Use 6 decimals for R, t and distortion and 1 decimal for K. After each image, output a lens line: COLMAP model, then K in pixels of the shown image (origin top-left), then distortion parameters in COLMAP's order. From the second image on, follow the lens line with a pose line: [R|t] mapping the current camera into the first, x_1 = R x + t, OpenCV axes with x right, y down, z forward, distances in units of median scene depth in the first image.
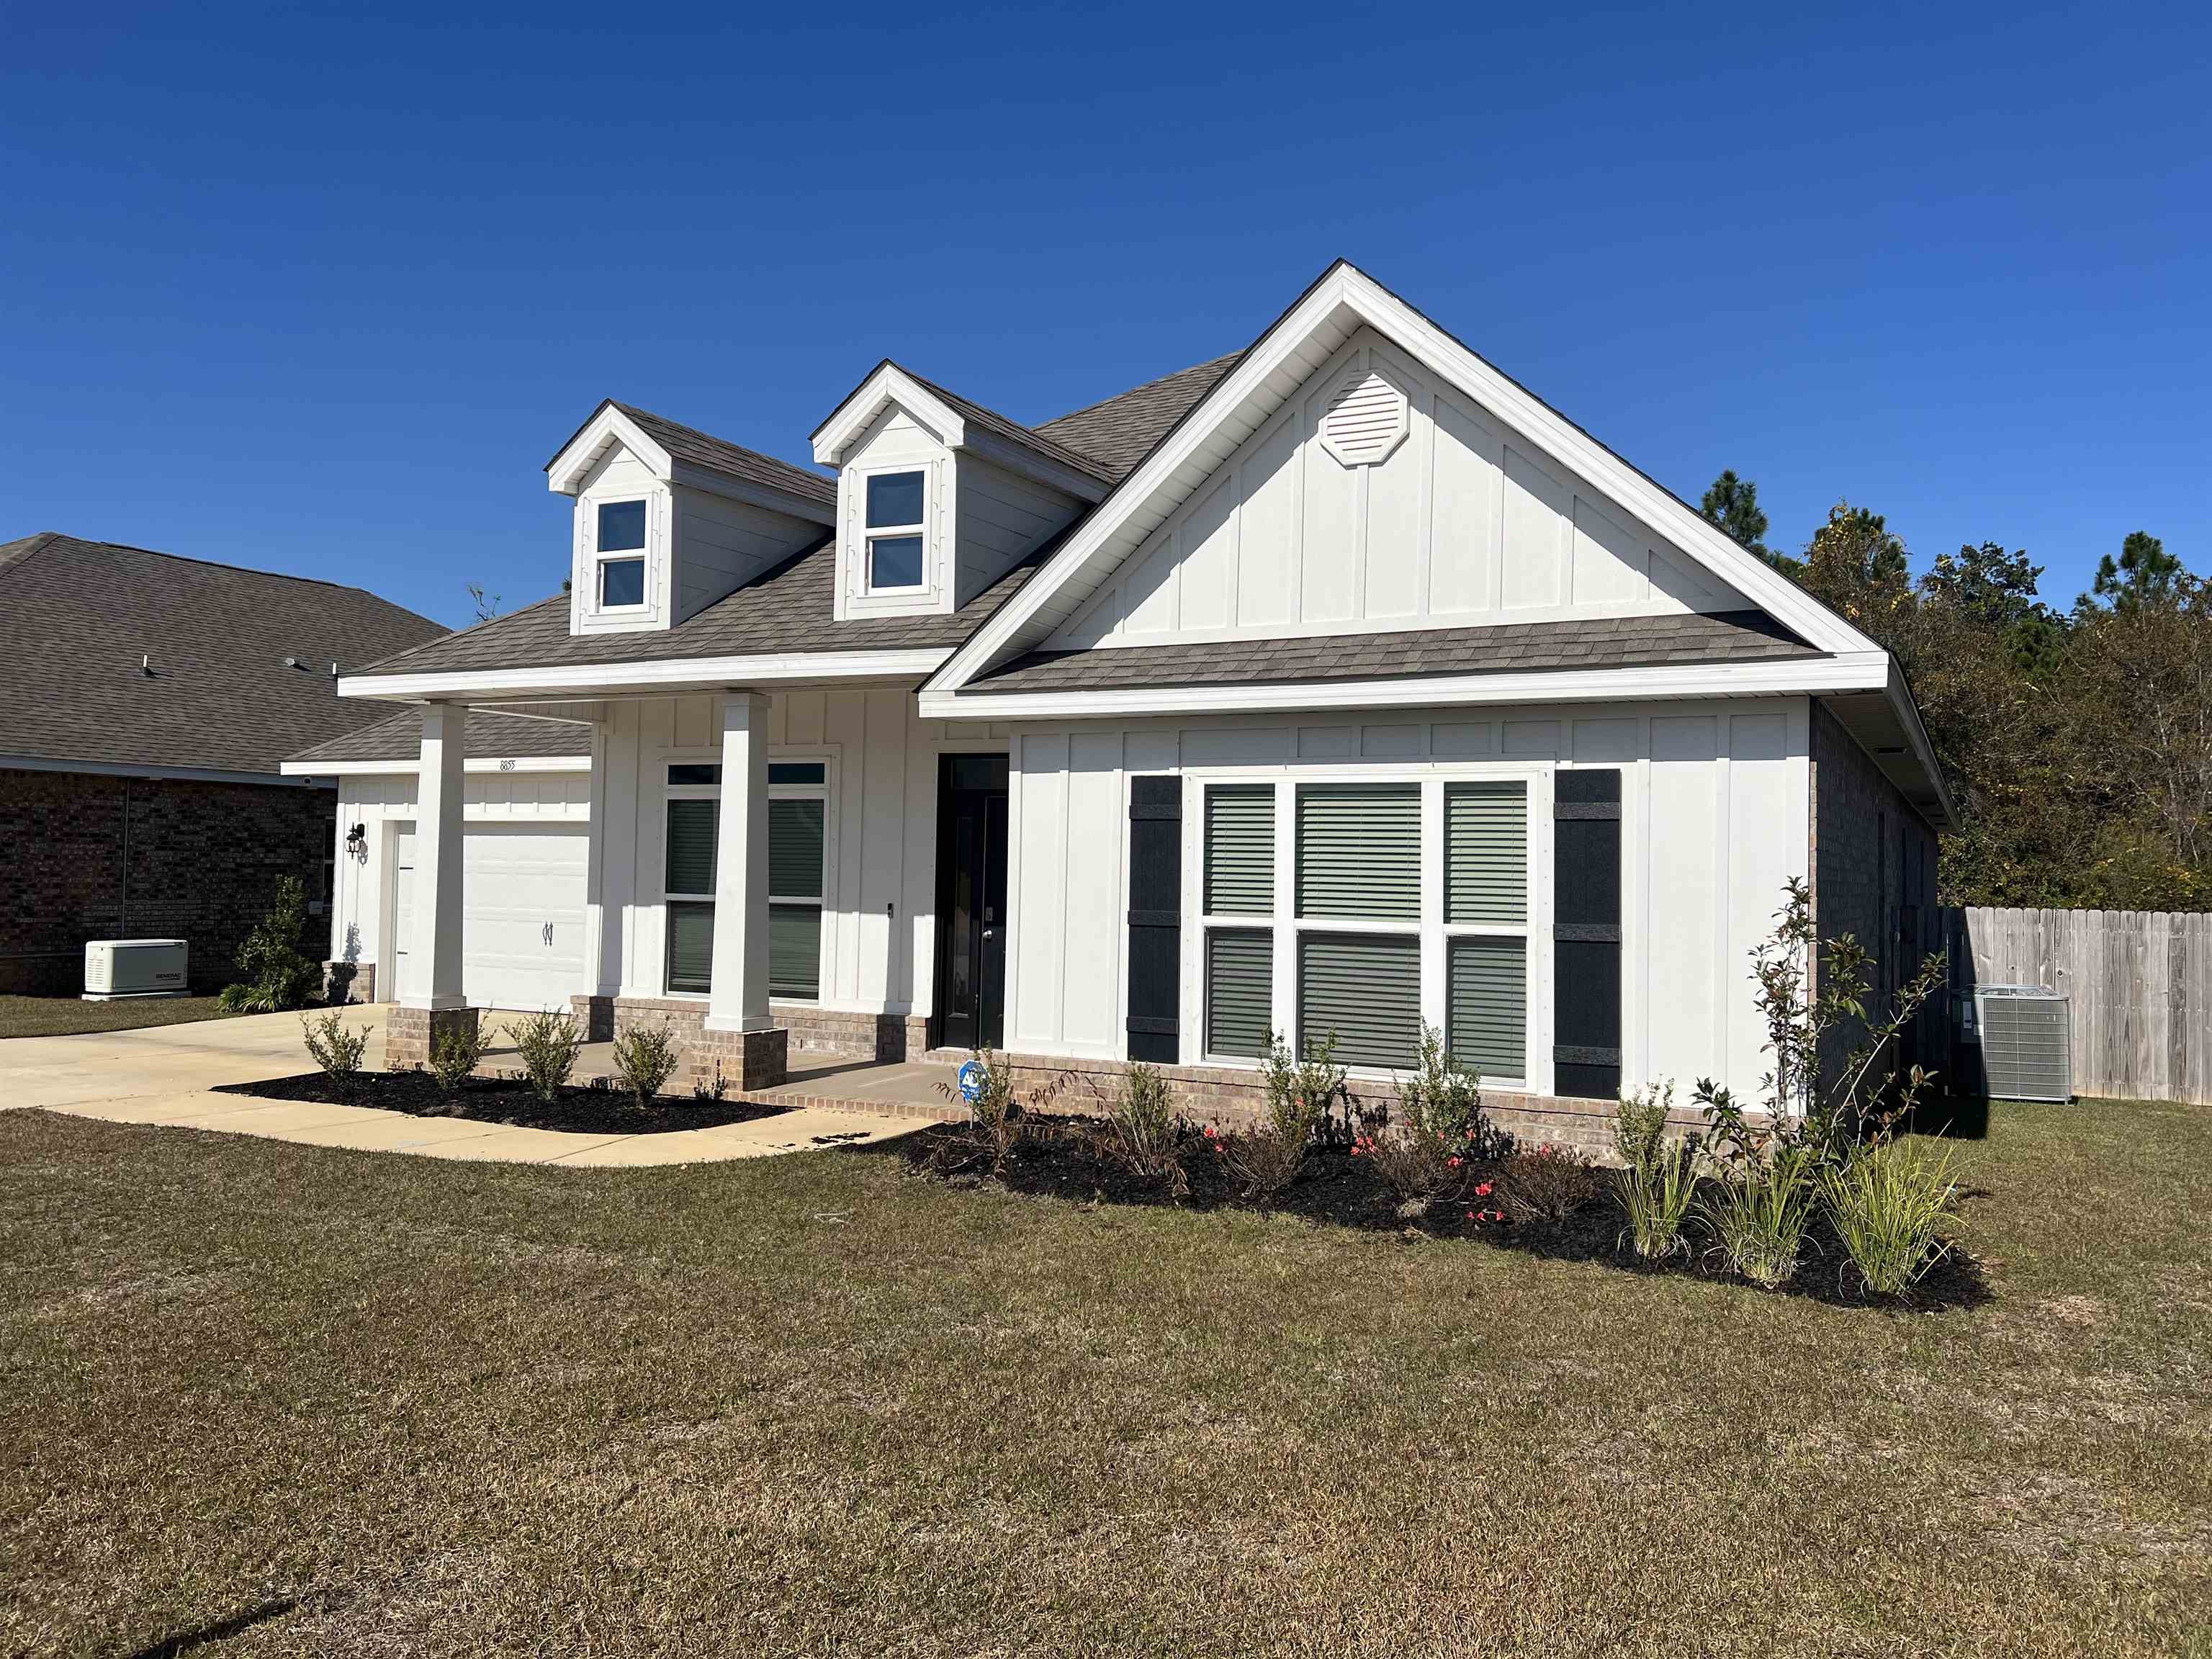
lens RADIAL K [[1675.0, 0, 1111.1], [0, 1675.0, 825.4], [0, 0, 1]] dist [0.073553, -0.074474]
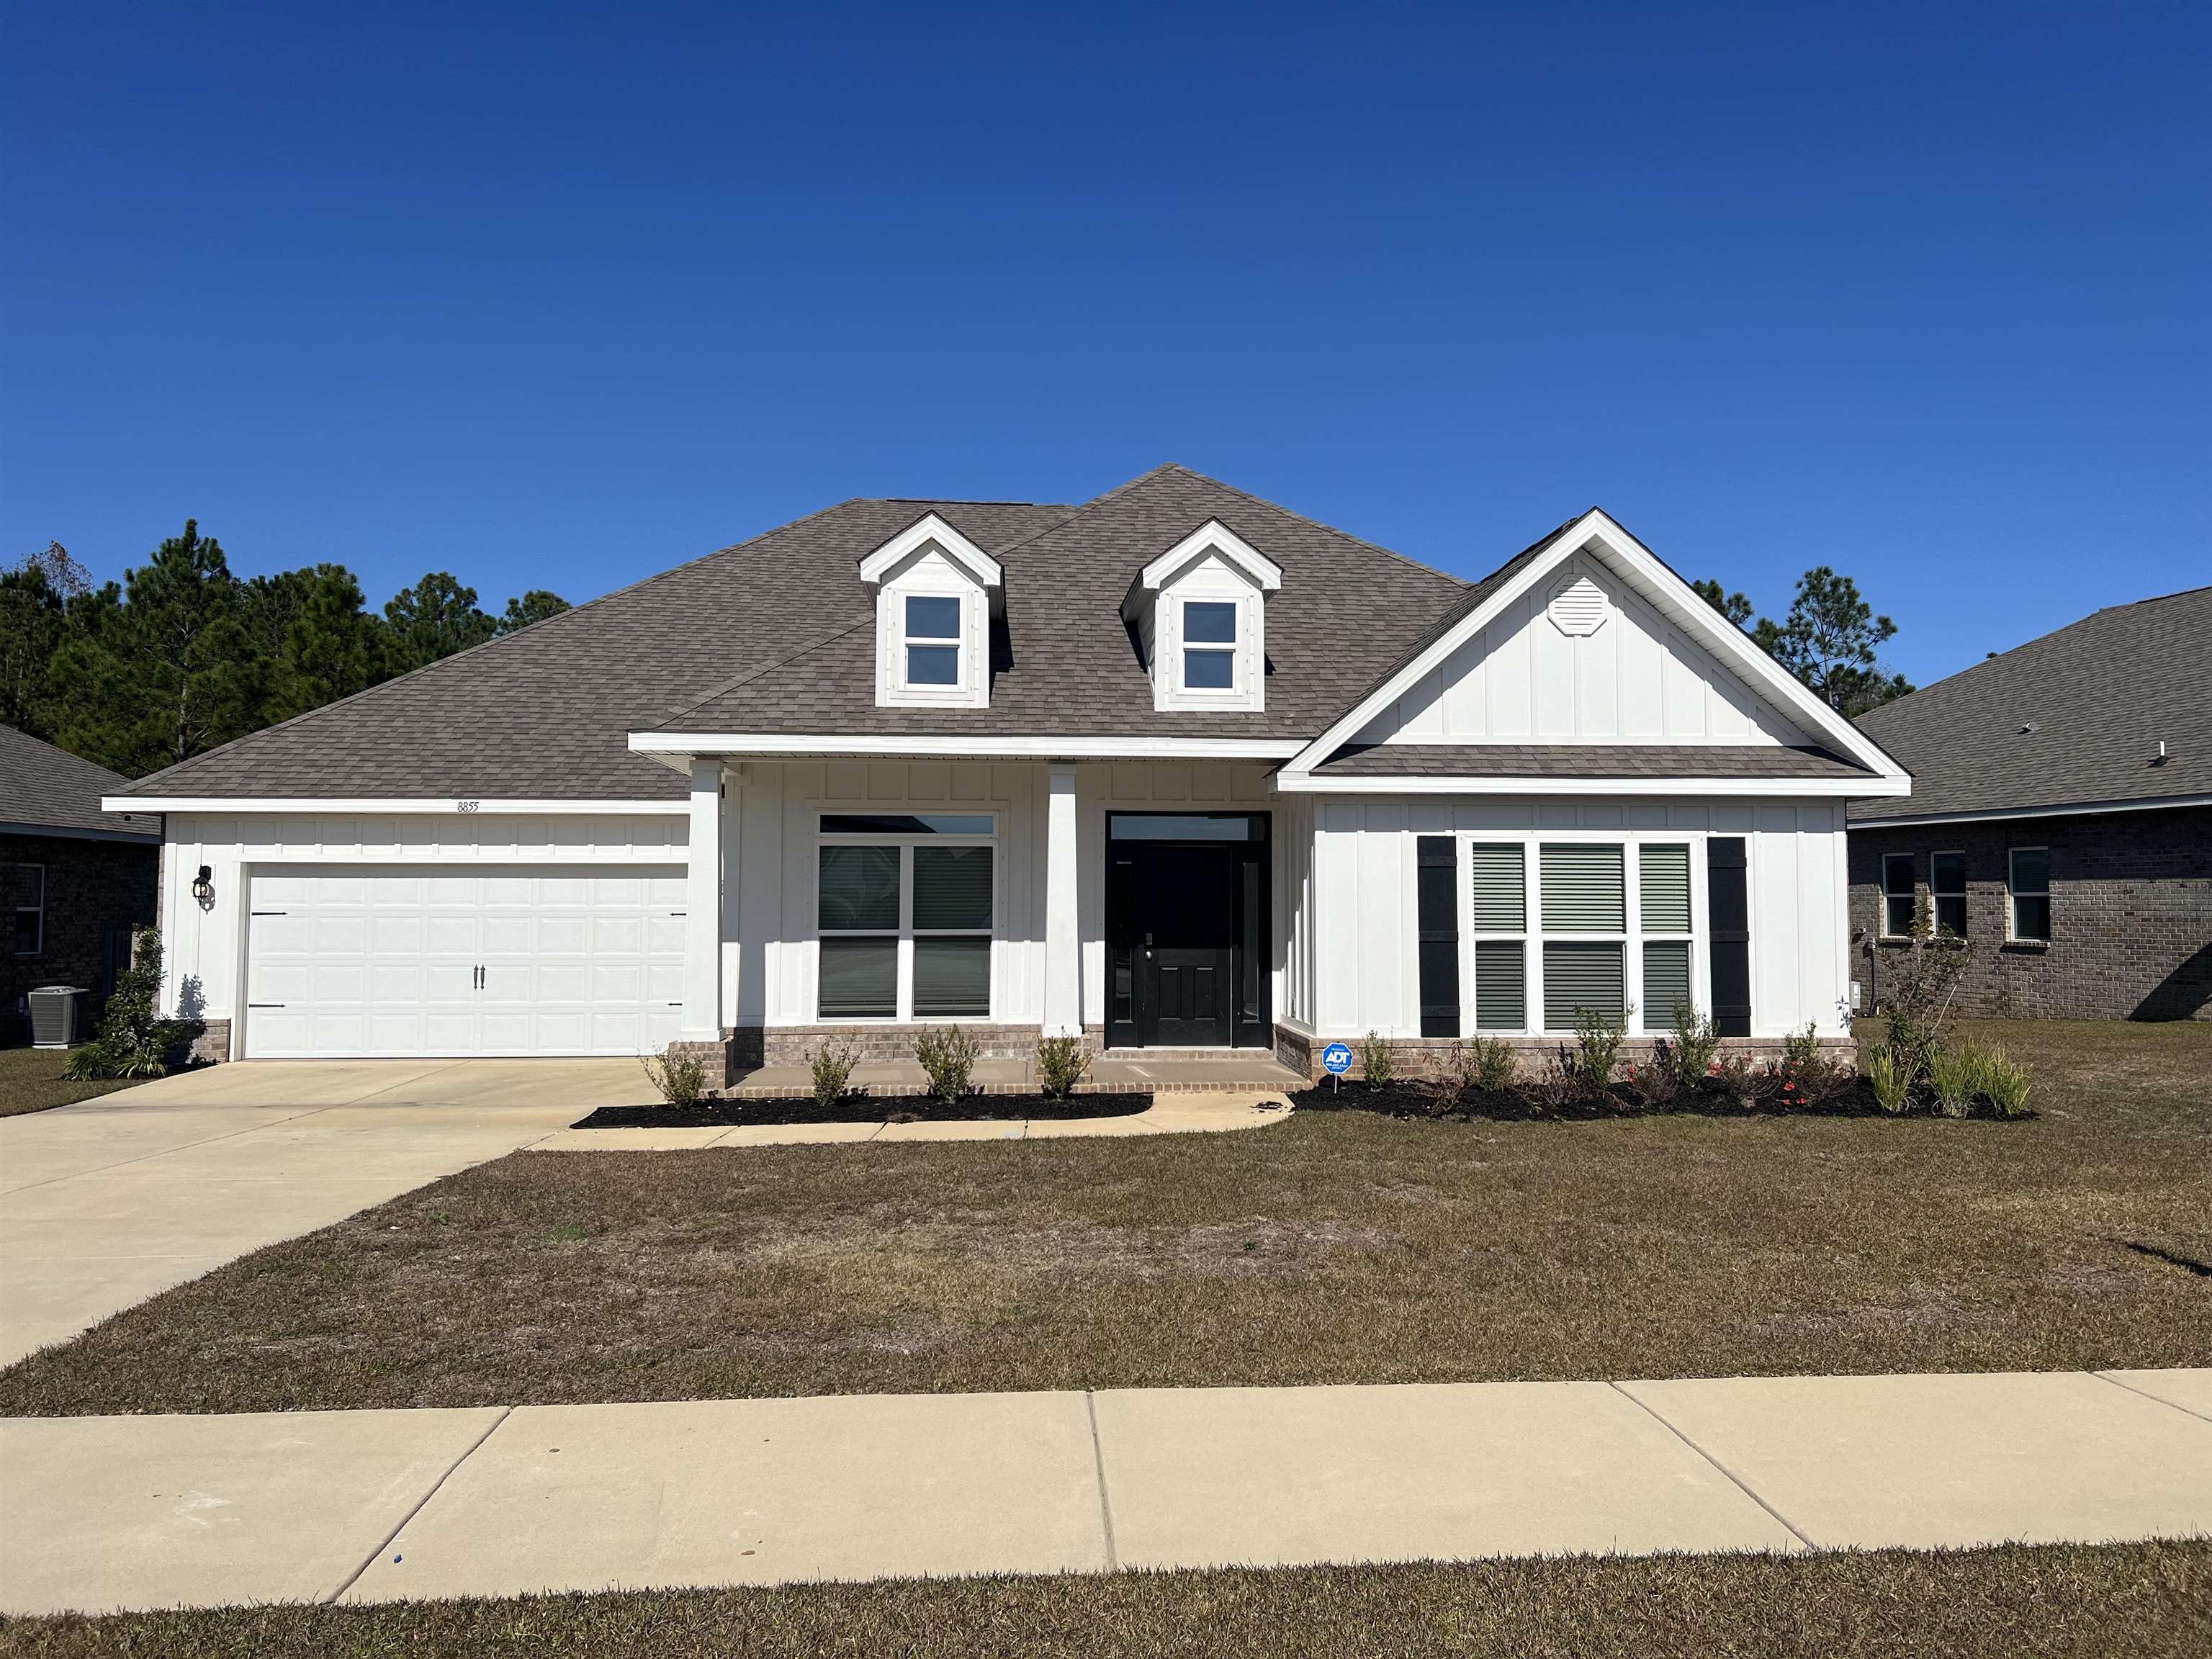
lens RADIAL K [[1675.0, 0, 1093.2], [0, 1675.0, 824.5], [0, 0, 1]] dist [0.073553, -0.074474]
pose [[0.845594, 0.008398, 0.533760, -0.946219], [0.000030, 0.999876, -0.015778, -0.016264], [-0.533826, 0.013358, 0.845489, -0.055530]]
